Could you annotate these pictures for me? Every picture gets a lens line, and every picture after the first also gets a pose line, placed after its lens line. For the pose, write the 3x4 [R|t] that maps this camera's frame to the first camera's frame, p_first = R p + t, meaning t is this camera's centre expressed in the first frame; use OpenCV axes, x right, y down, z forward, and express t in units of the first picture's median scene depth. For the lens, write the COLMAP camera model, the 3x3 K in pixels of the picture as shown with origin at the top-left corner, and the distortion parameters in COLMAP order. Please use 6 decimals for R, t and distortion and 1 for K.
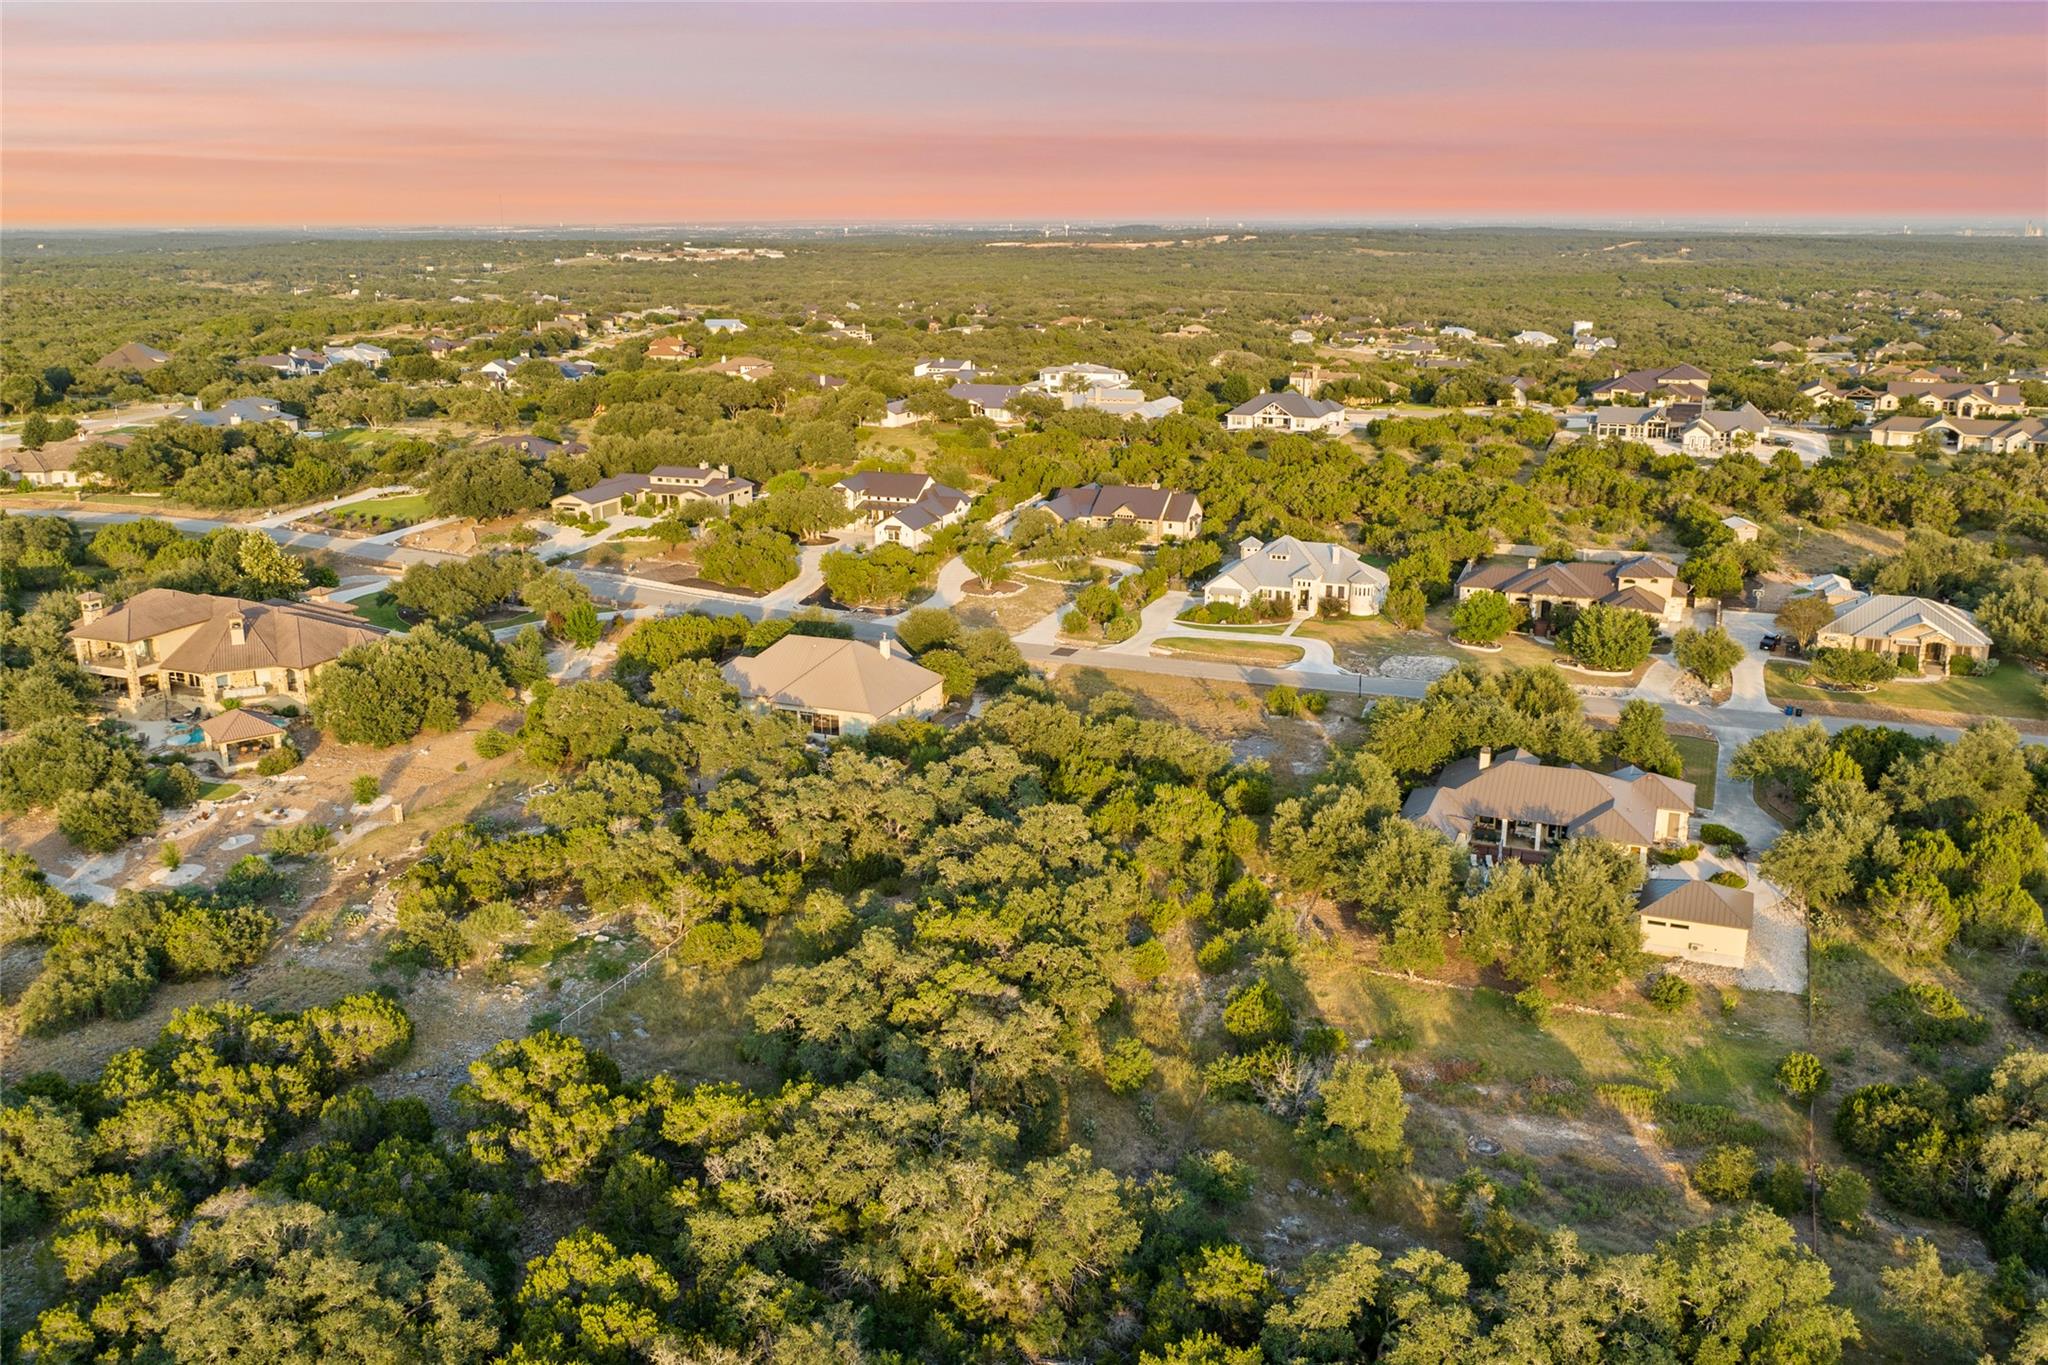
lens RADIAL K [[1701.1, 0, 1032.8], [0, 1701.1, 678.3], [0, 0, 1]] dist [-0.004182, -0.042836]
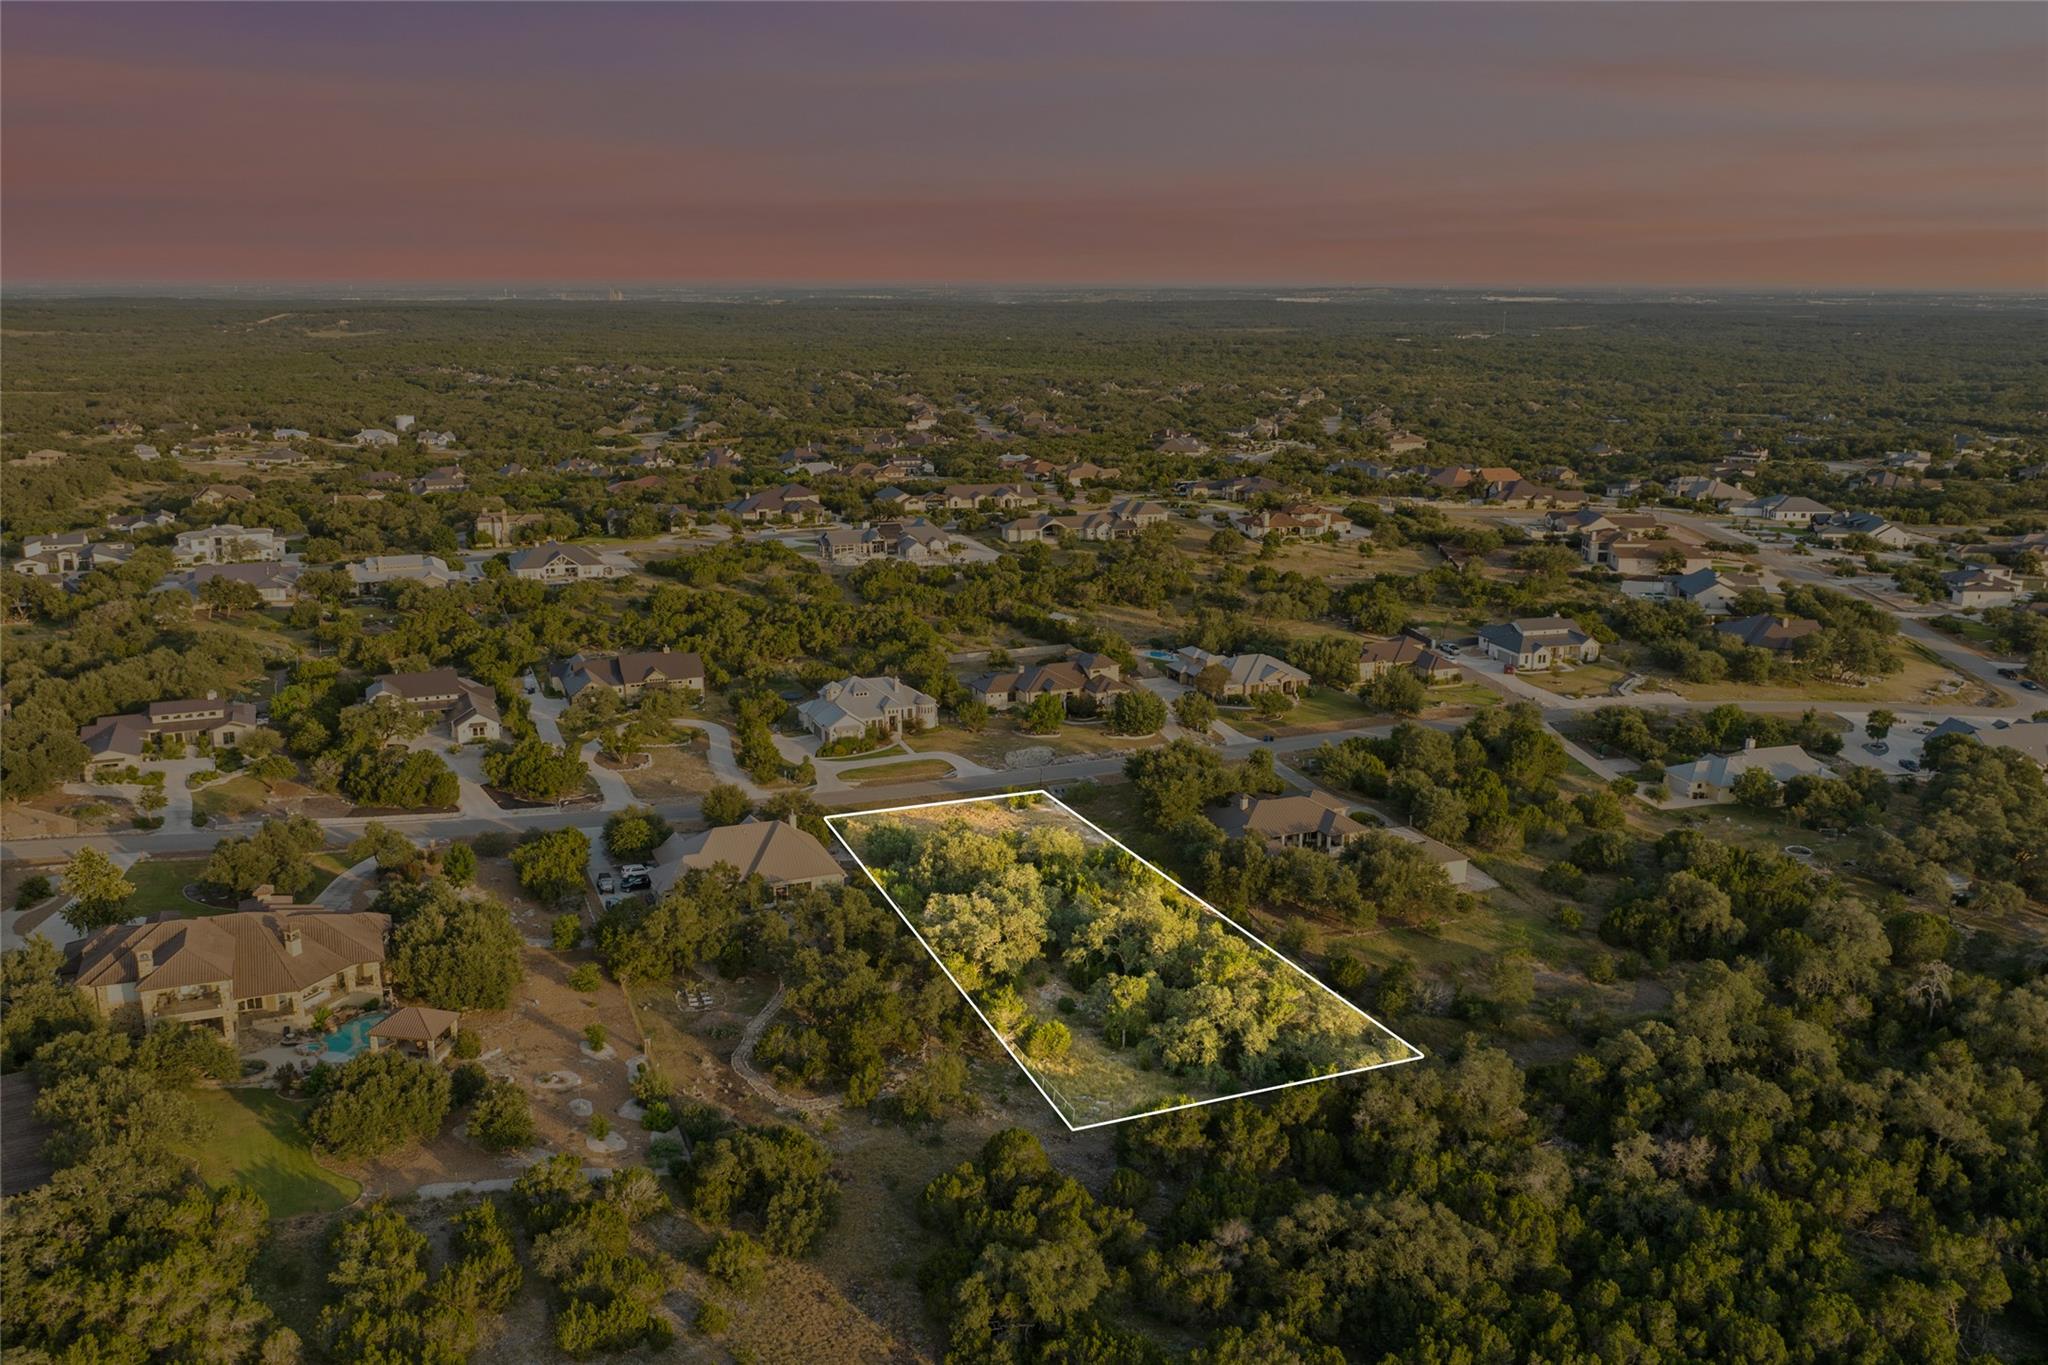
lens RADIAL K [[1701.1, 0, 1032.8], [0, 1701.1, 678.3], [0, 0, 1]] dist [-0.004182, -0.042836]
pose [[0.720606, -0.155360, 0.675714, -0.545930], [0.178445, 0.983299, 0.035779, -0.093212], [-0.669988, 0.094795, 0.736295, -0.017974]]
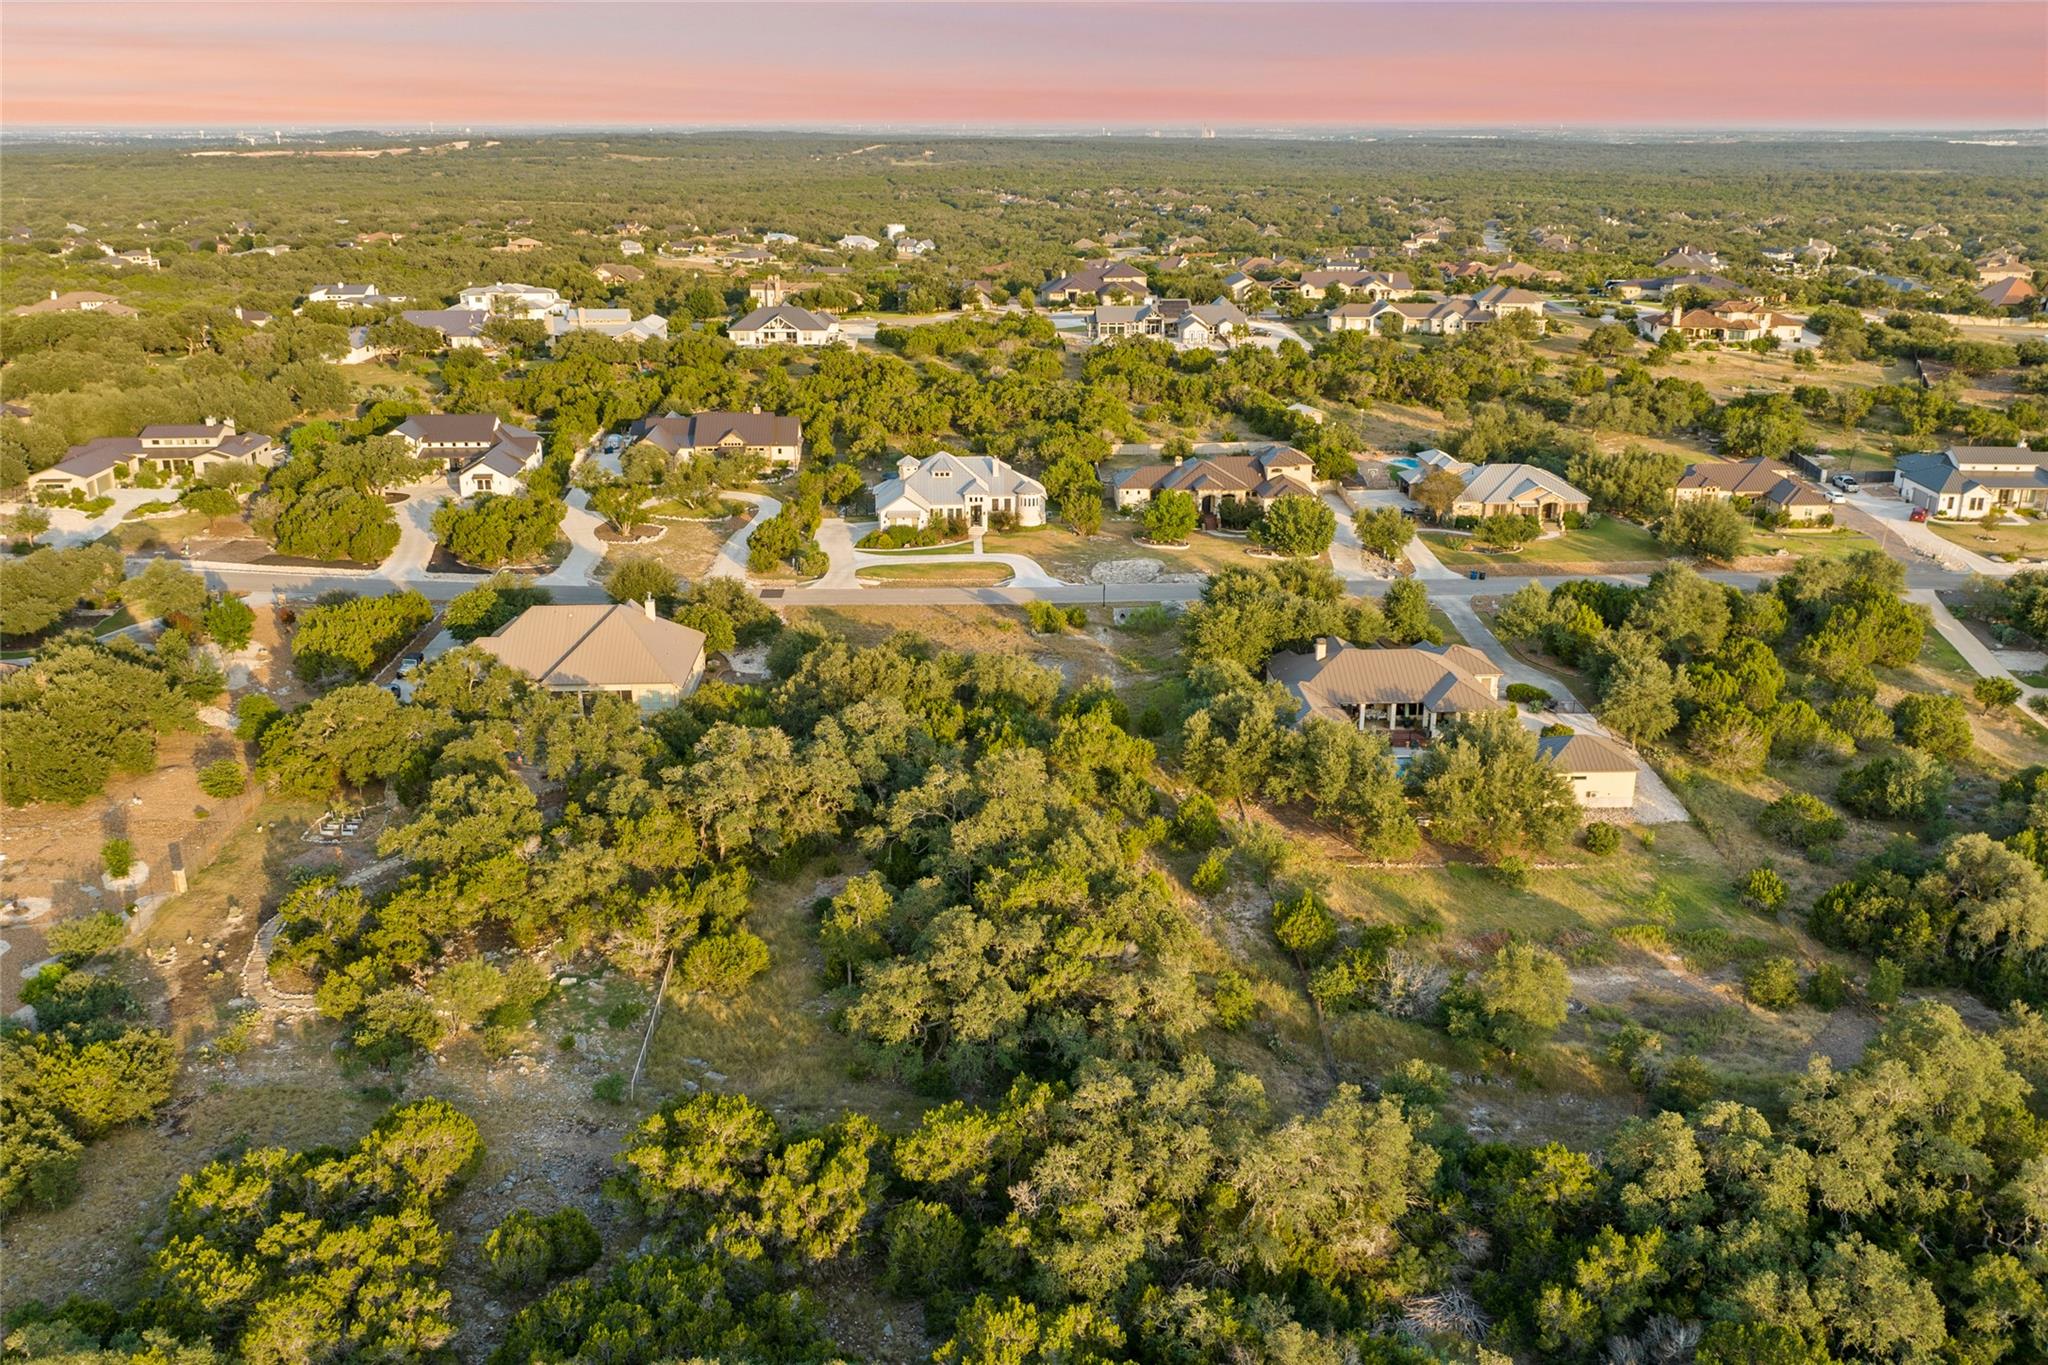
lens RADIAL K [[1715.1, 0, 1032.6], [0, 1715.1, 676.1], [0, 0, 1]] dist [-0.011896, -0.024695]
pose [[0.910217, -0.125497, 0.394660, -0.186790], [0.106210, 0.991846, 0.070438, -0.017650], [-0.400281, -0.022197, 0.916123, 0.064573]]
